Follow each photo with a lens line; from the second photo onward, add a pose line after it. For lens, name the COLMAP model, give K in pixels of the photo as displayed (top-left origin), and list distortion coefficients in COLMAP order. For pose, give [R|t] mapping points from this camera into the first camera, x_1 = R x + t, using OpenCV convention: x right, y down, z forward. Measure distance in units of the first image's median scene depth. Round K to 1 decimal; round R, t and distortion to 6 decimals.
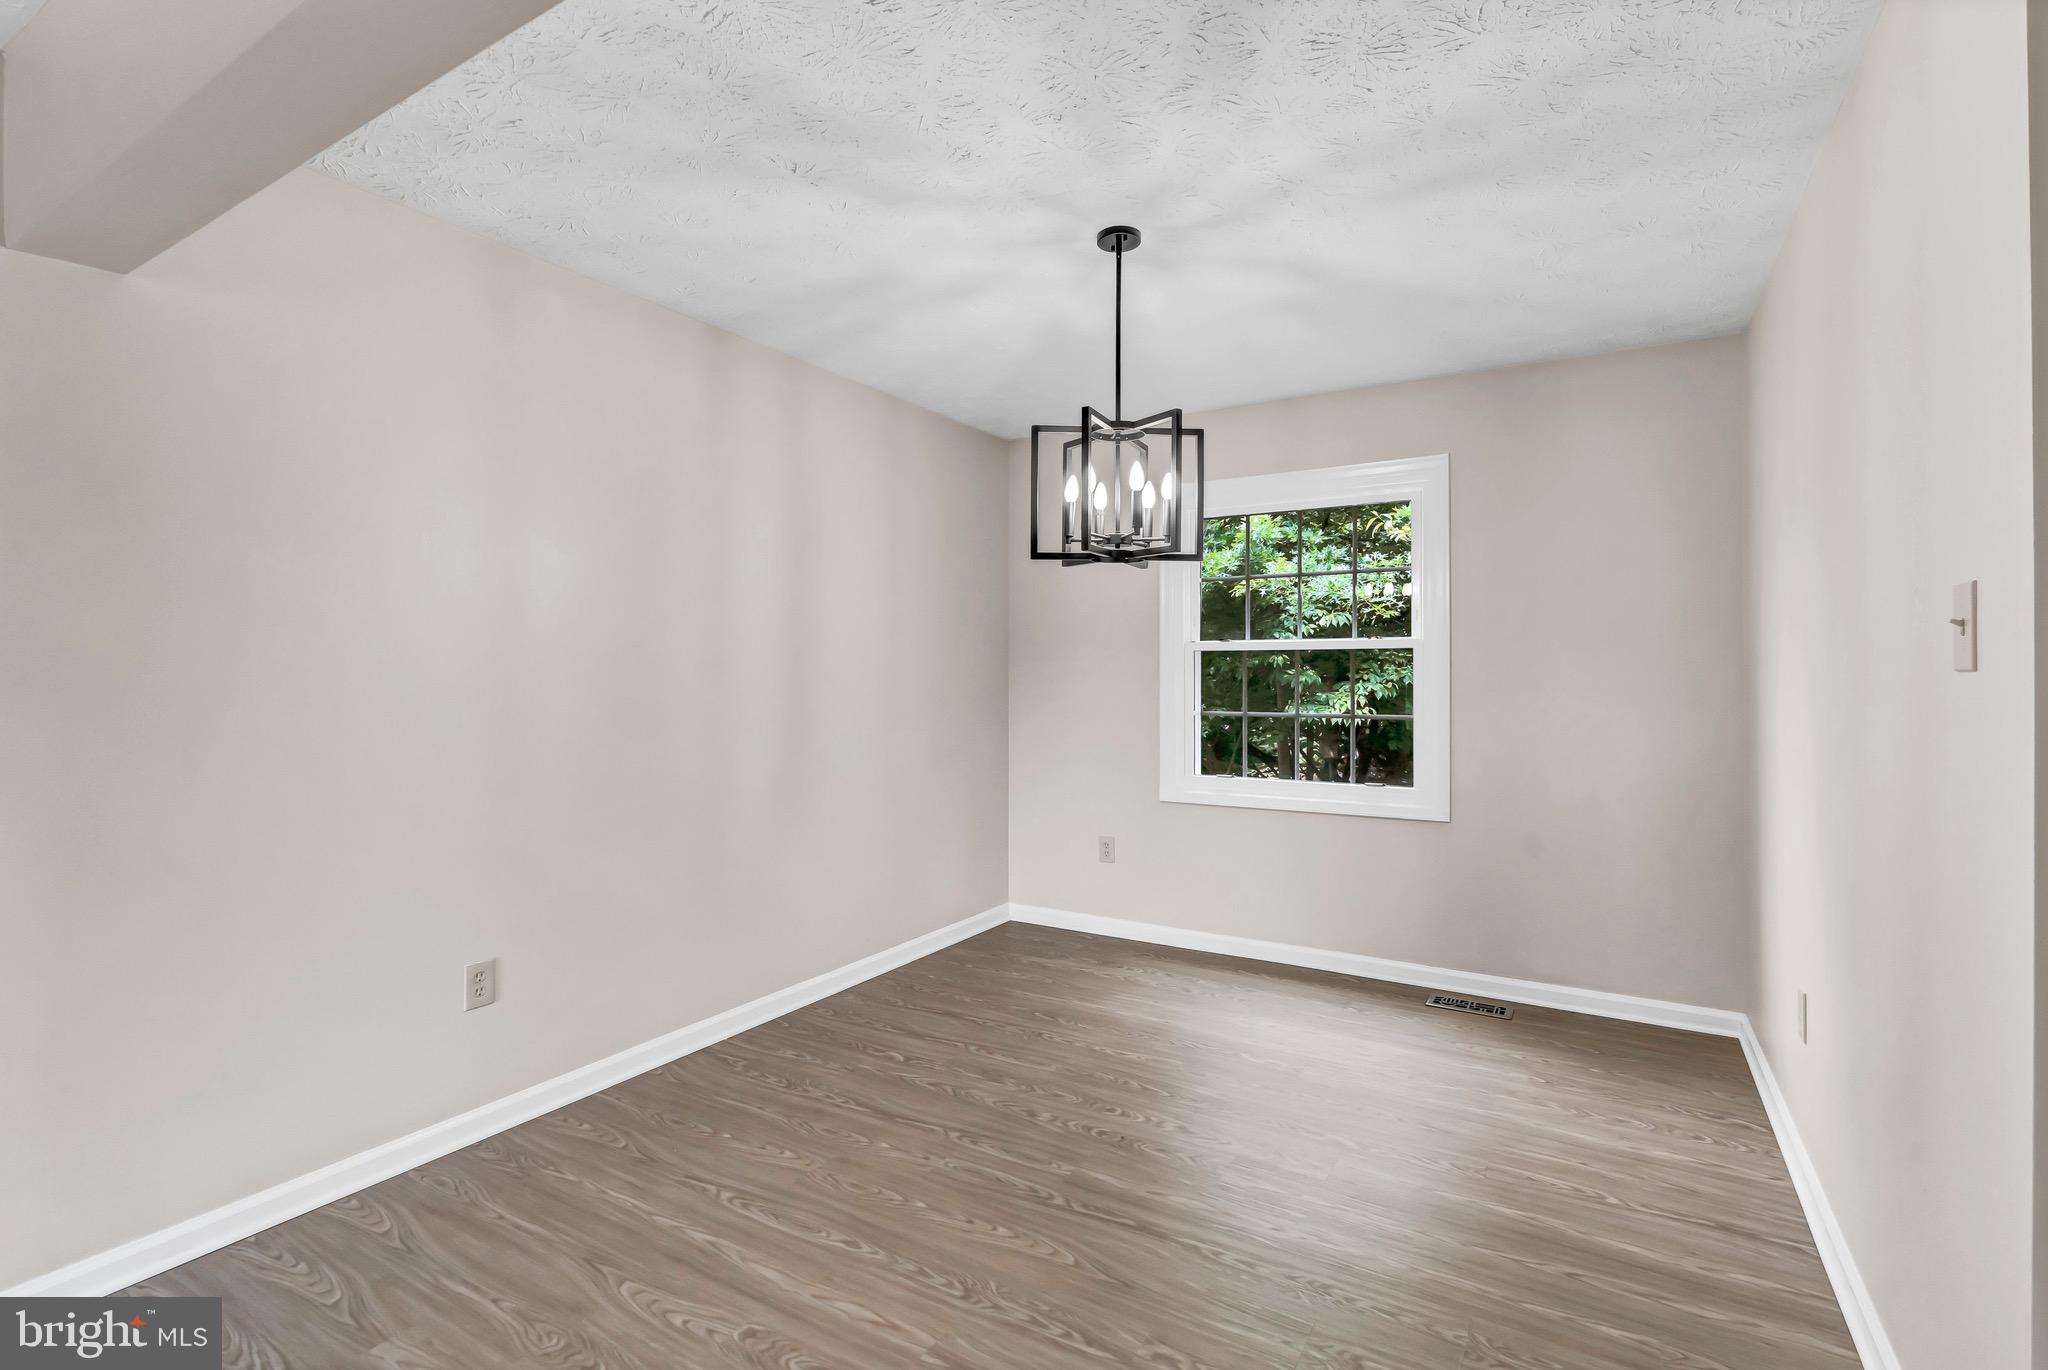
lens RADIAL K [[943.3, 0, 1006.5], [0, 943.3, 672.5], [0, 0, 1]] dist [0.000306, 0.000196]
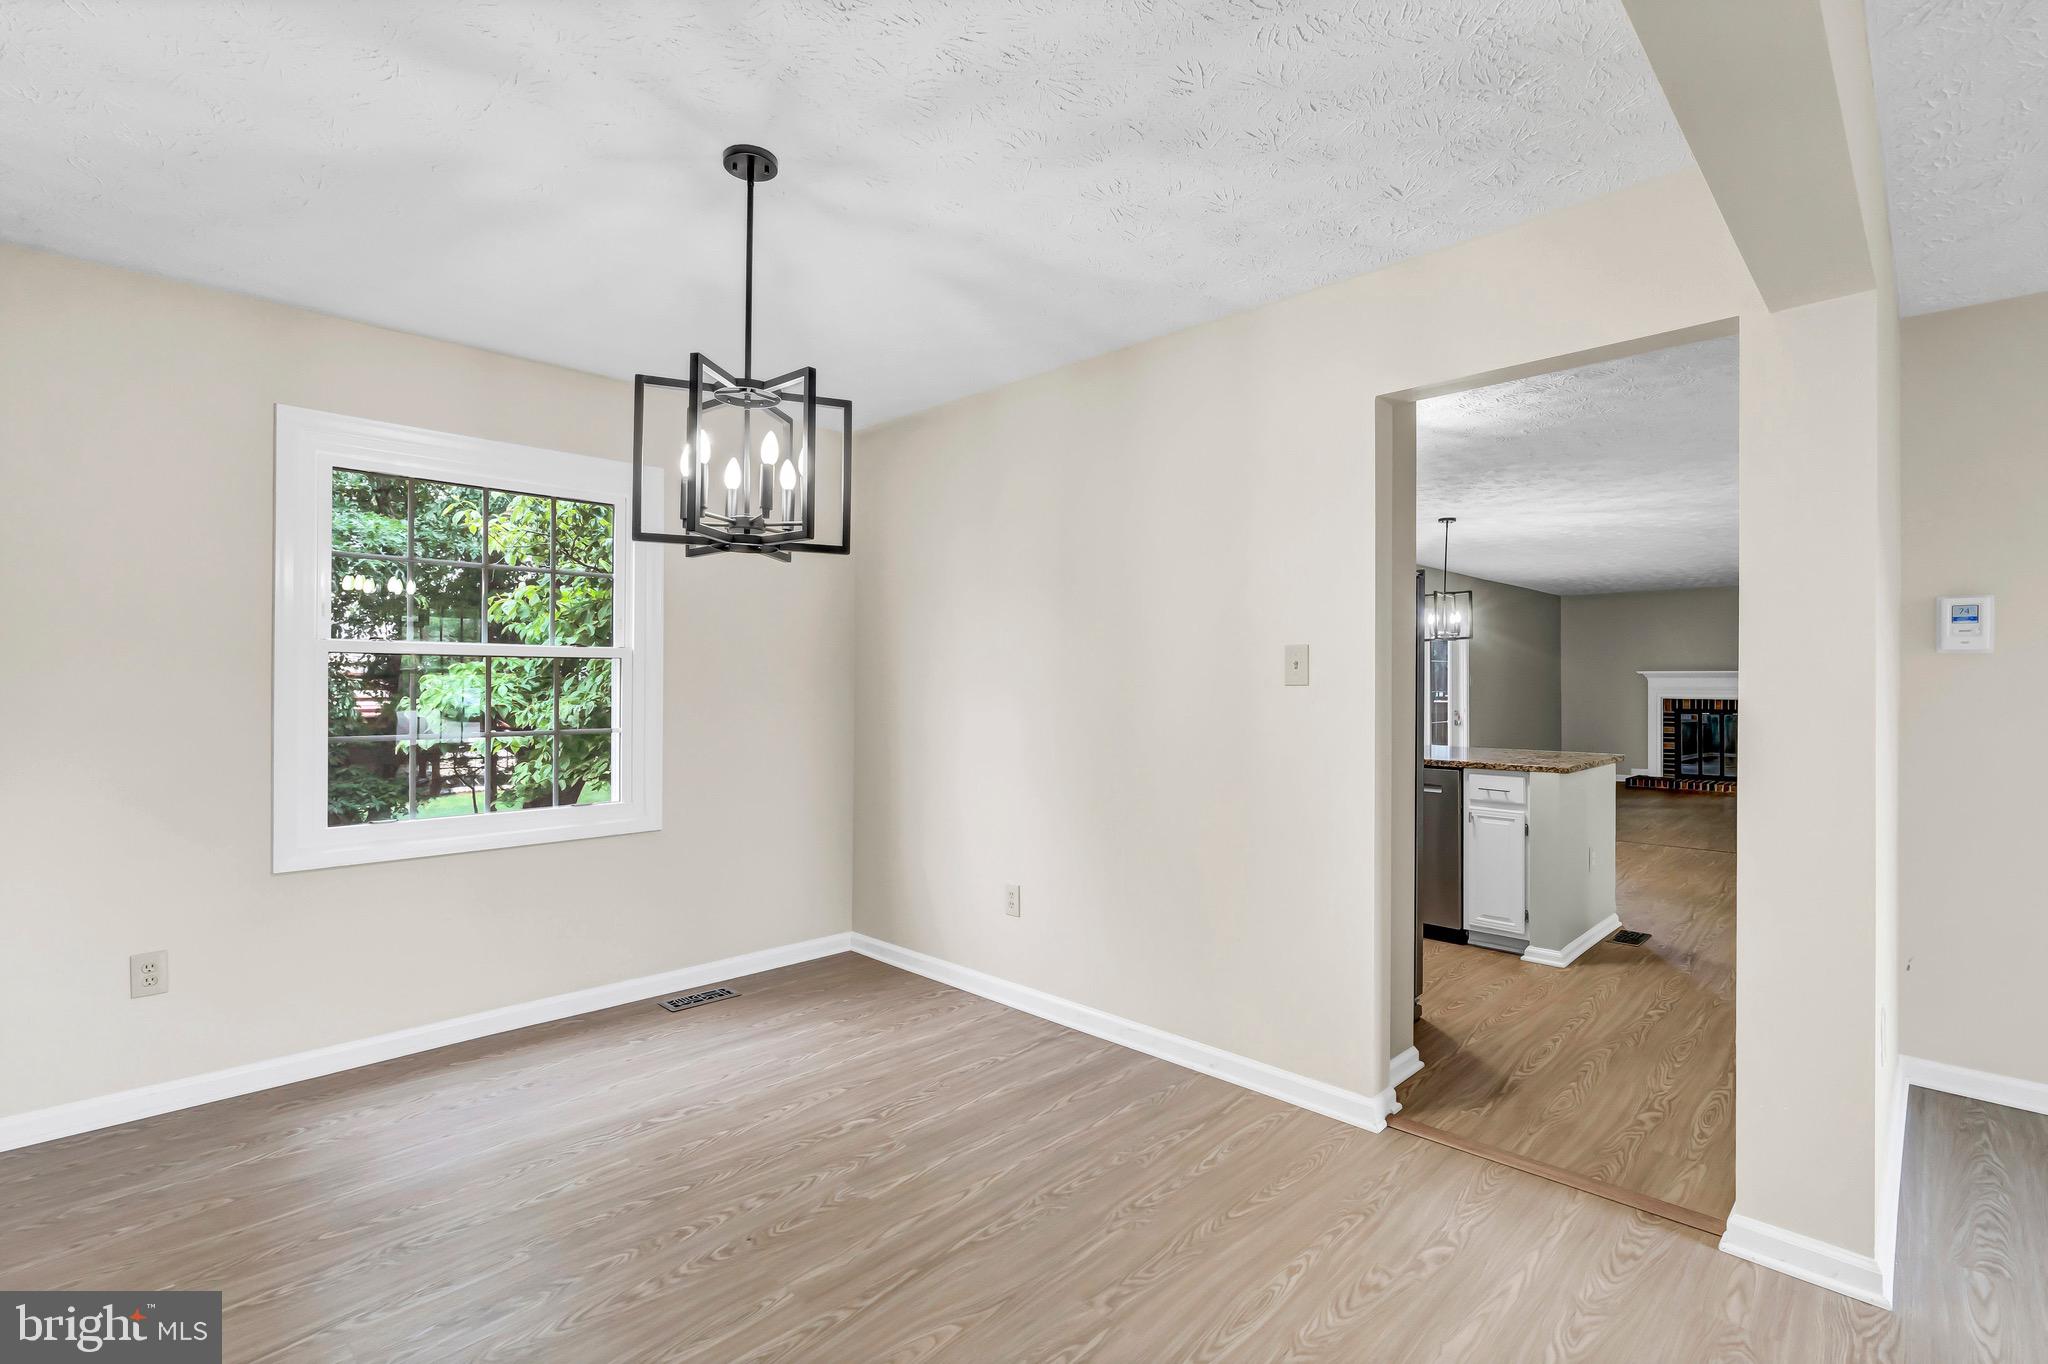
lens RADIAL K [[943.3, 0, 1016.6], [0, 943.3, 679.5], [0, 0, 1]] dist [0.000306, 0.000196]
pose [[0.223160, 0.005501, 0.974766, -0.613033], [-0.004996, 0.999977, -0.004499, -0.000342], [-0.974769, -0.003866, 0.223183, 0.559108]]
